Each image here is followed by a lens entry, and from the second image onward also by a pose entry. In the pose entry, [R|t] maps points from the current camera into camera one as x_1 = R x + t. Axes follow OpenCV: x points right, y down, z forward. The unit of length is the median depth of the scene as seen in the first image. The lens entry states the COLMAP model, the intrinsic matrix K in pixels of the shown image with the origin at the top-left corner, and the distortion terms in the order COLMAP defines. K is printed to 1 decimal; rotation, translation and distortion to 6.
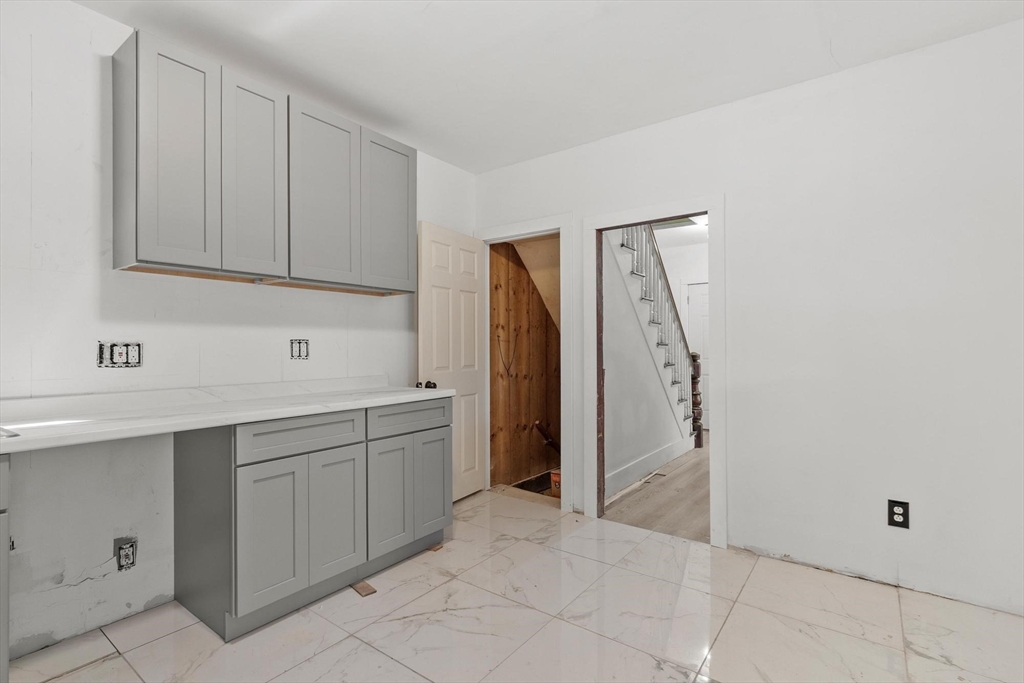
lens RADIAL K [[468.1, 0, 503.2], [0, 468.1, 344.6], [0, 0, 1]] dist [-0.001403, 0.001422]
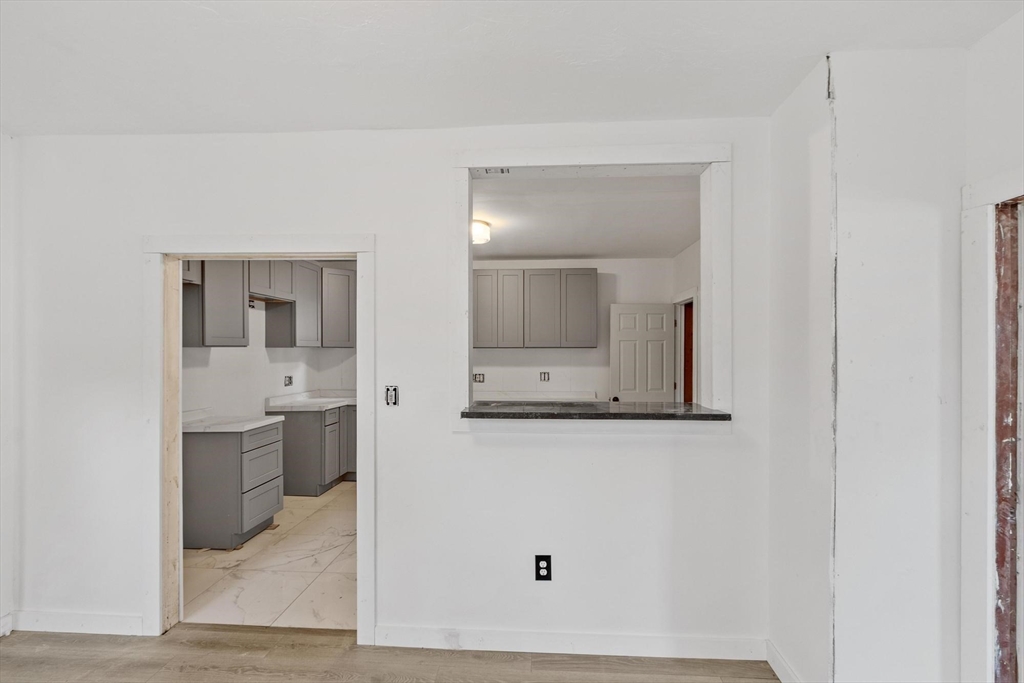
lens RADIAL K [[468.1, 0, 525.0], [0, 468.1, 354.0], [0, 0, 1]] dist [-0.001403, 0.001422]
pose [[0.560889, 0.009018, -0.827842, 1.308647], [-0.000472, 0.999944, 0.010573, -0.119595], [0.827891, -0.005540, 0.560862, -0.266466]]
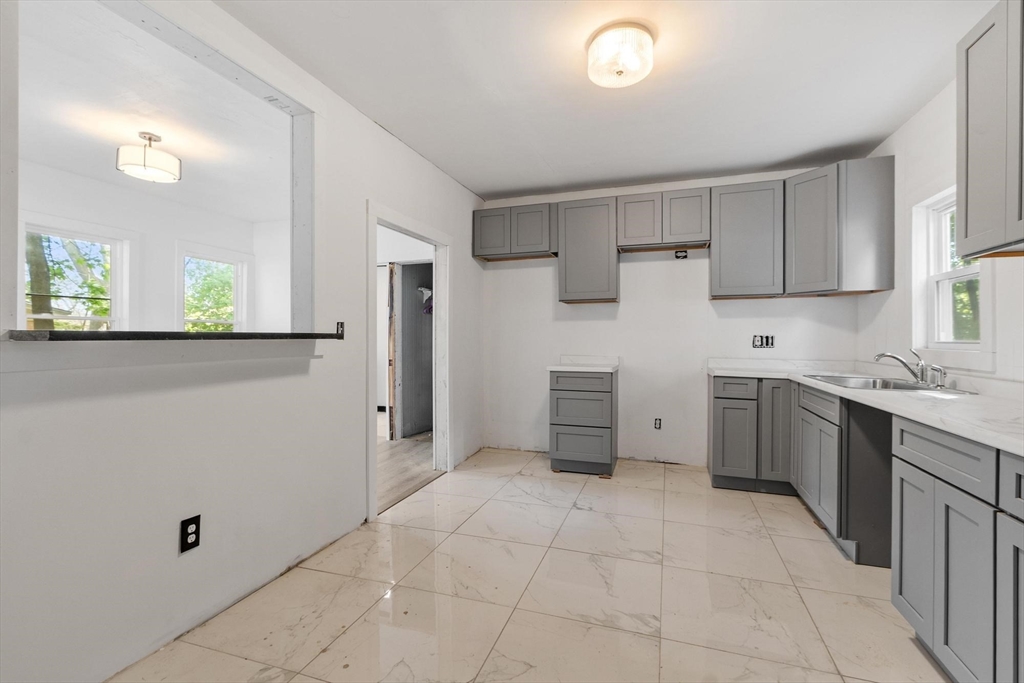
lens RADIAL K [[468.1, 0, 506.4], [0, 468.1, 346.2], [0, 0, 1]] dist [-0.001403, 0.001422]
pose [[-0.956489, 0.006086, -0.291706, 0.371954], [0.002223, 0.999905, 0.013572, 0.007158], [0.291761, 0.012333, -0.956412, 1.228074]]
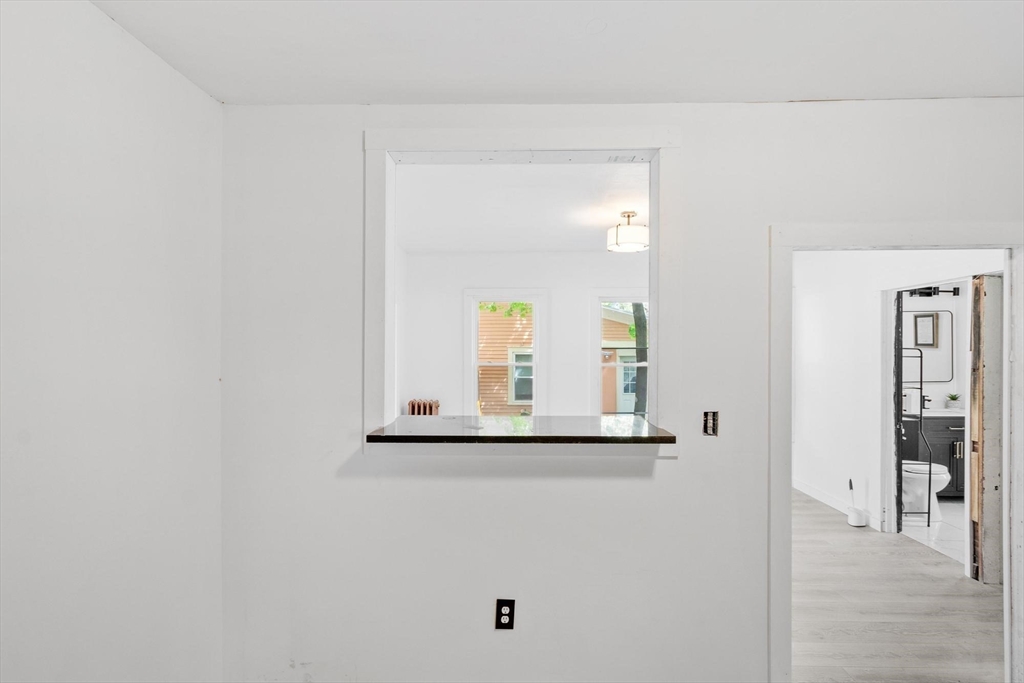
lens RADIAL K [[468.1, 0, 508.3], [0, 468.1, 354.2], [0, 0, 1]] dist [-0.001403, 0.001422]
pose [[-0.567868, 0.001498, 0.823119, -0.040751], [0.005851, 0.999980, 0.002216, -0.137744], [-0.823099, 0.006075, -0.567865, 0.803077]]
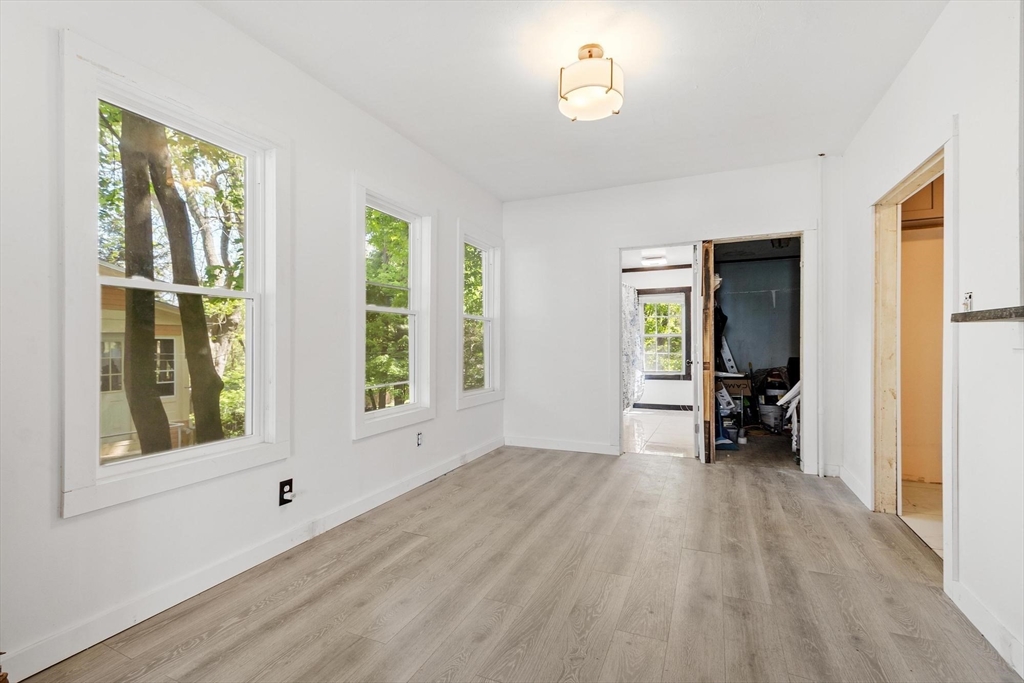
lens RADIAL K [[468.1, 0, 491.6], [0, 468.1, 345.4], [0, 0, 1]] dist [-0.001403, 0.001422]
pose [[-0.981568, 0.006207, -0.191013, 1.286355], [0.006323, 0.999980, 0.000000, 0.029905], [0.191009, -0.001208, -0.981587, 0.605048]]
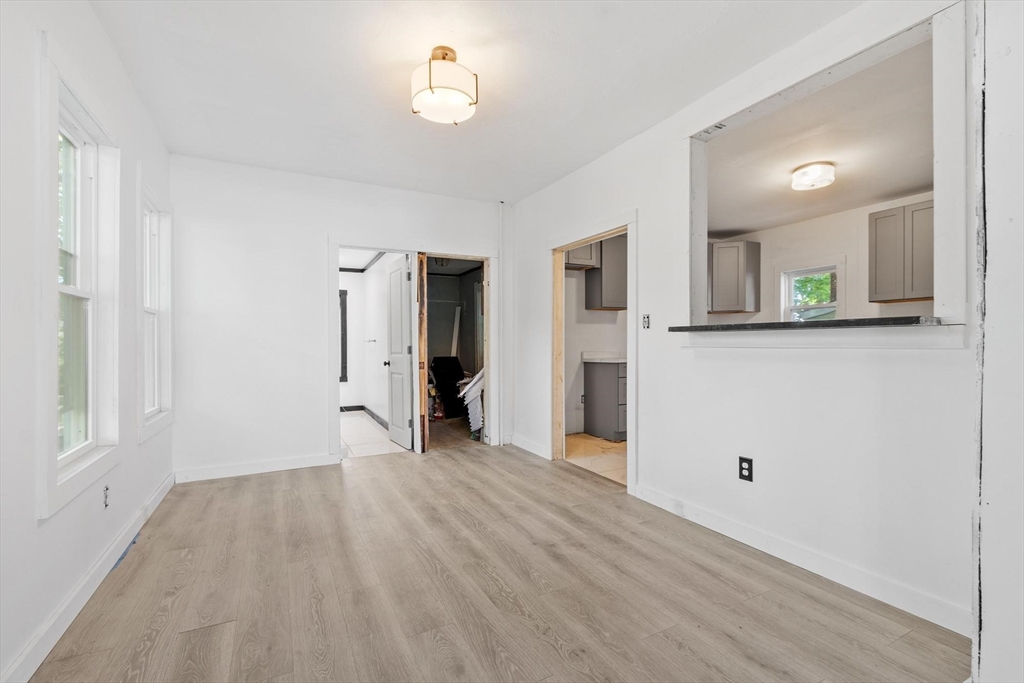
lens RADIAL K [[468.1, 0, 514.0], [0, 468.1, 345.1], [0, 0, 1]] dist [-0.001403, 0.001422]
pose [[-0.431901, 0.004709, -0.901909, 1.707733], [0.010422, 0.999946, 0.000230, 0.031463], [0.901861, -0.009301, -0.431927, 0.256278]]
